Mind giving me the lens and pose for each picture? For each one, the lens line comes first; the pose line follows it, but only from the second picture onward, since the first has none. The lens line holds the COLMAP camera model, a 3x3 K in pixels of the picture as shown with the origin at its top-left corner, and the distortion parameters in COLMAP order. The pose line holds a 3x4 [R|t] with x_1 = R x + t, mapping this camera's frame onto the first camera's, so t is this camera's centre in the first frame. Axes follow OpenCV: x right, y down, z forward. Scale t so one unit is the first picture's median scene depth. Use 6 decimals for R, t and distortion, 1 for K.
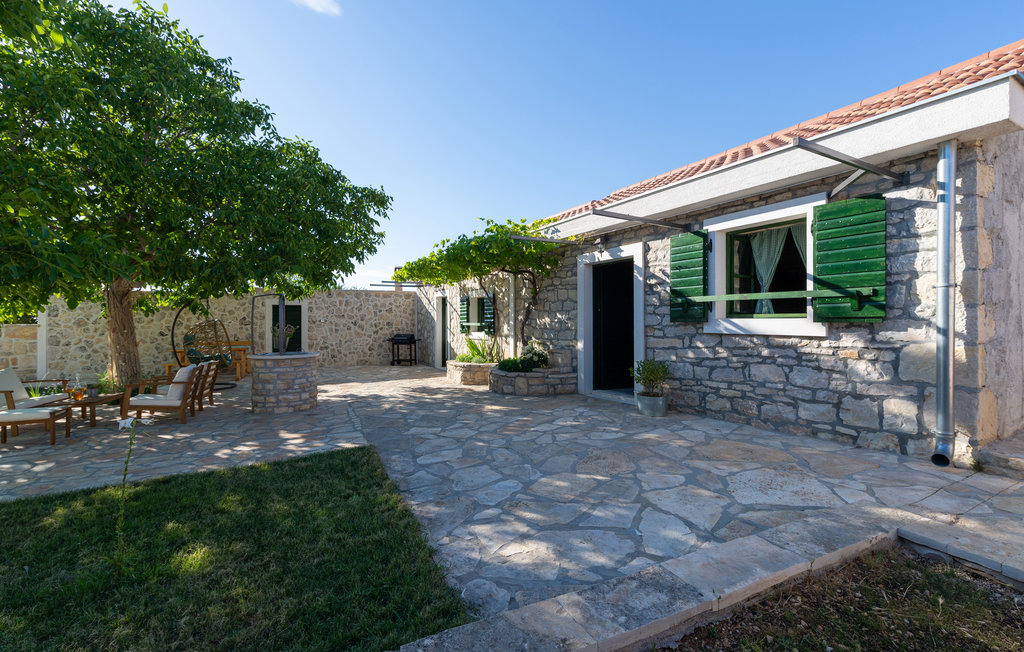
lens RADIAL K [[438.5, 0, 516.9], [0, 438.5, 321.1], [0, 0, 1]] dist [0.000425, 0.000381]
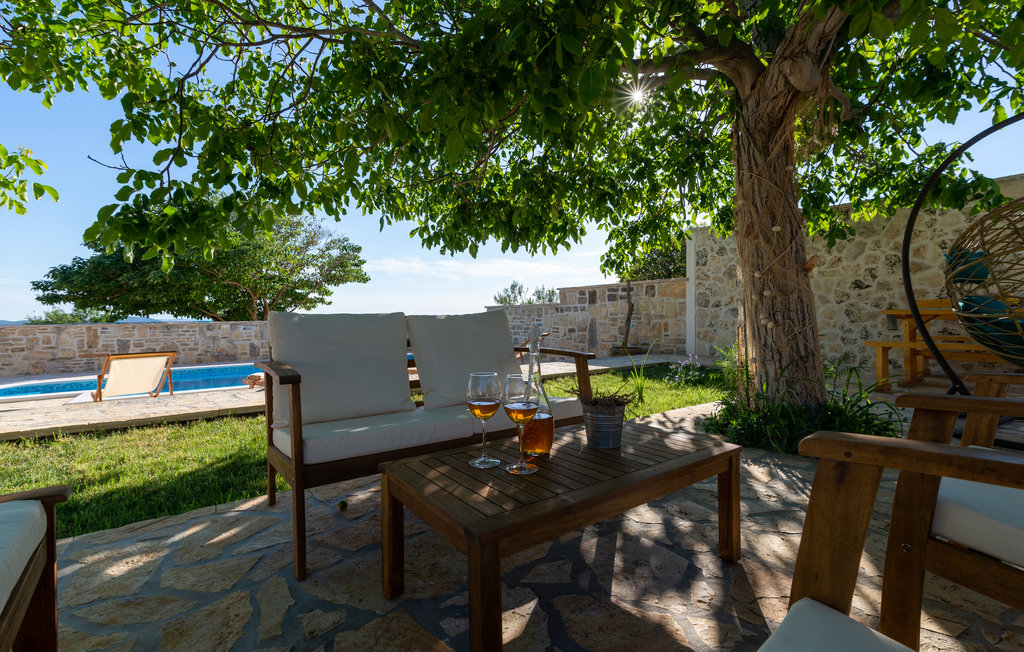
lens RADIAL K [[438.5, 0, 495.9], [0, 438.5, 318.6], [0, 0, 1]] dist [0.000425, 0.000381]
pose [[0.225664, 0.012622, -0.974123, -0.615135], [0.008355, 0.999854, 0.014891, 0.085405], [0.974169, -0.011499, 0.225526, 0.717199]]
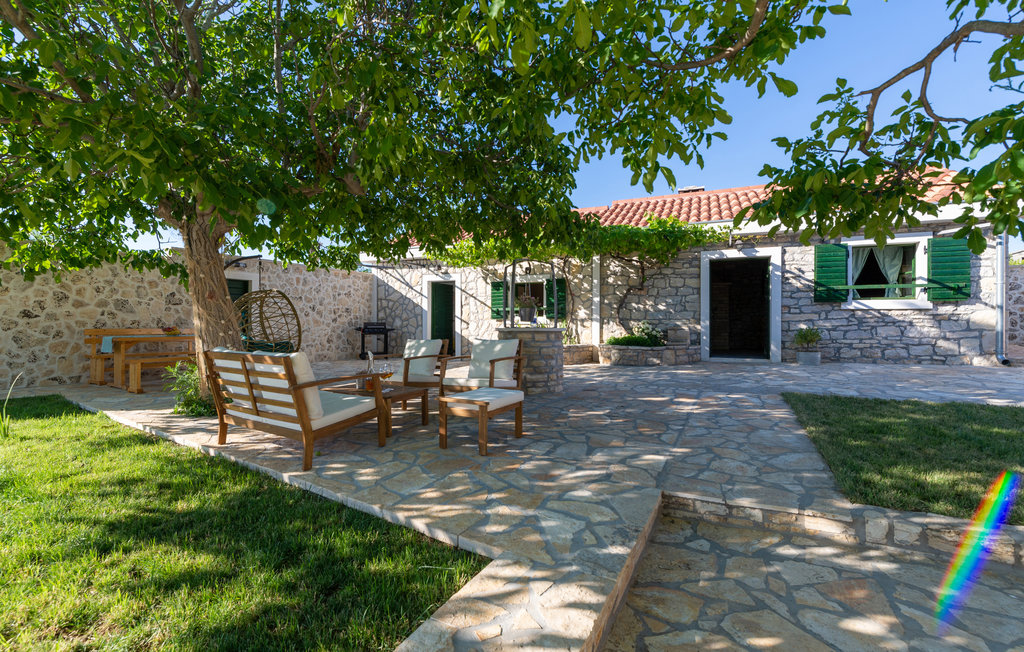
lens RADIAL K [[438.5, 0, 519.7], [0, 438.5, 323.9], [0, 0, 1]] dist [0.000425, 0.000381]
pose [[0.813538, 0.007371, 0.581465, -0.925787], [-0.005997, 0.999973, -0.004287, 0.060442], [-0.581481, 0.000001, 0.813560, 0.253152]]
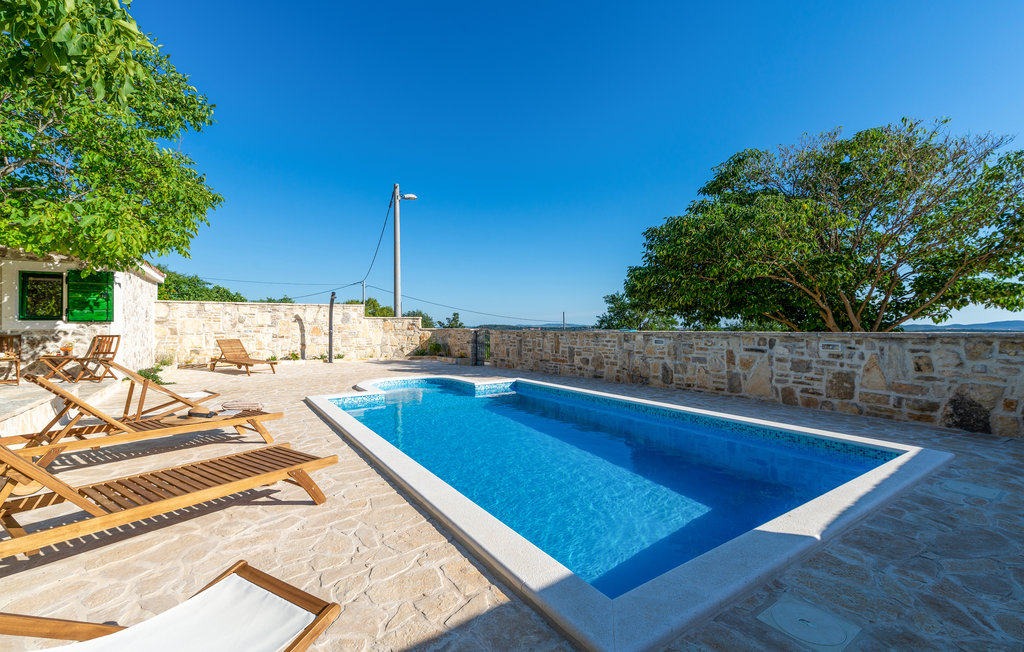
lens RADIAL K [[438.5, 0, 517.3], [0, 438.5, 326.7], [0, 0, 1]] dist [0.000425, 0.000381]
pose [[-0.975661, 0.016880, -0.218632, -1.733848], [0.015602, 0.999850, 0.007569, 0.086278], [0.218726, 0.003974, -0.975778, 1.169337]]
